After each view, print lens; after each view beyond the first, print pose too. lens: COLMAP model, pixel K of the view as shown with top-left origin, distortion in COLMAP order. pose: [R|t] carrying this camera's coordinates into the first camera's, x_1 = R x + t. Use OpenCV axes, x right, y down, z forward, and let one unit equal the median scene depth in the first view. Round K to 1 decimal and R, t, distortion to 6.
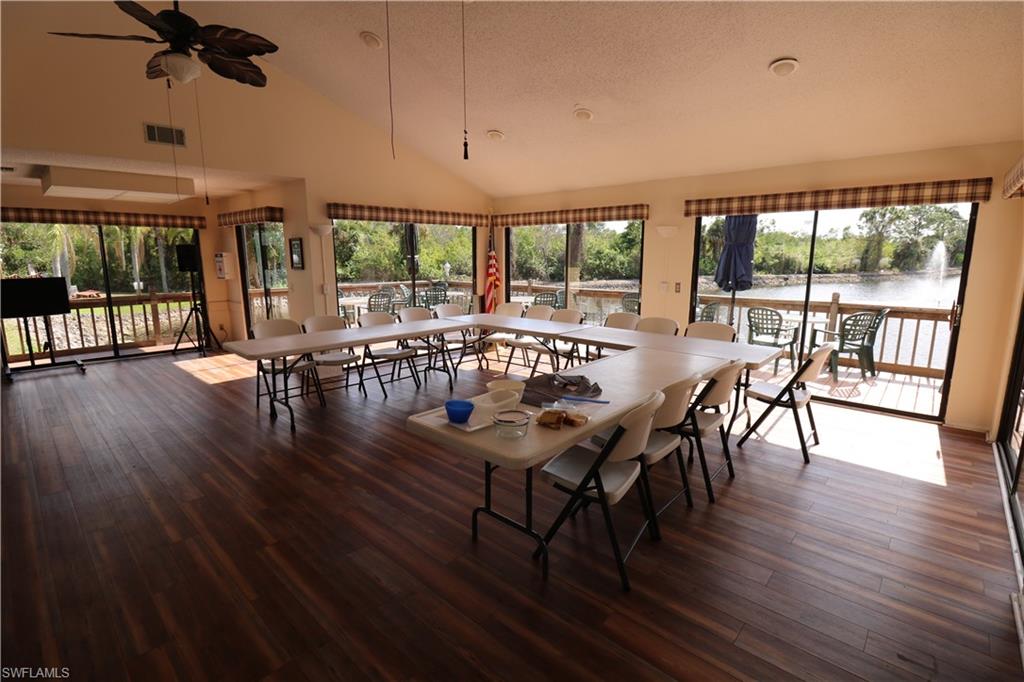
lens RADIAL K [[467.8, 0, 515.7], [0, 467.8, 340.1], [0, 0, 1]] dist [0.002826, -0.015660]
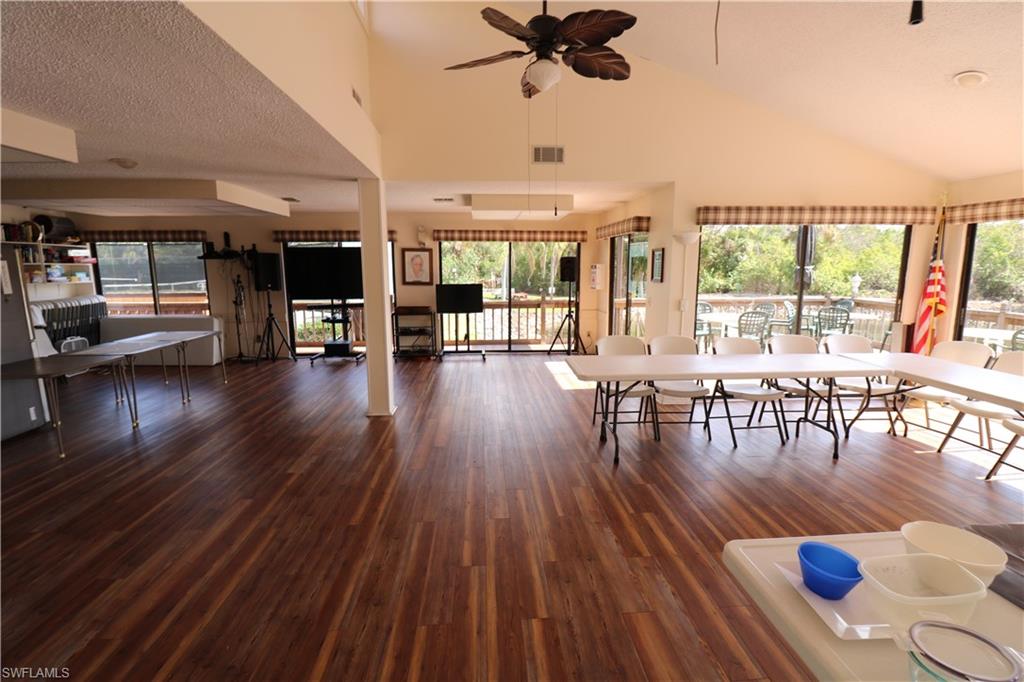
lens RADIAL K [[467.8, 0, 515.7], [0, 467.8, 340.1], [0, 0, 1]] dist [0.002826, -0.015660]
pose [[0.714940, 0.106075, -0.691093, -0.014546], [-0.120174, 0.992358, 0.027995, -0.027998], [0.688781, 0.063037, 0.722224, 0.139687]]
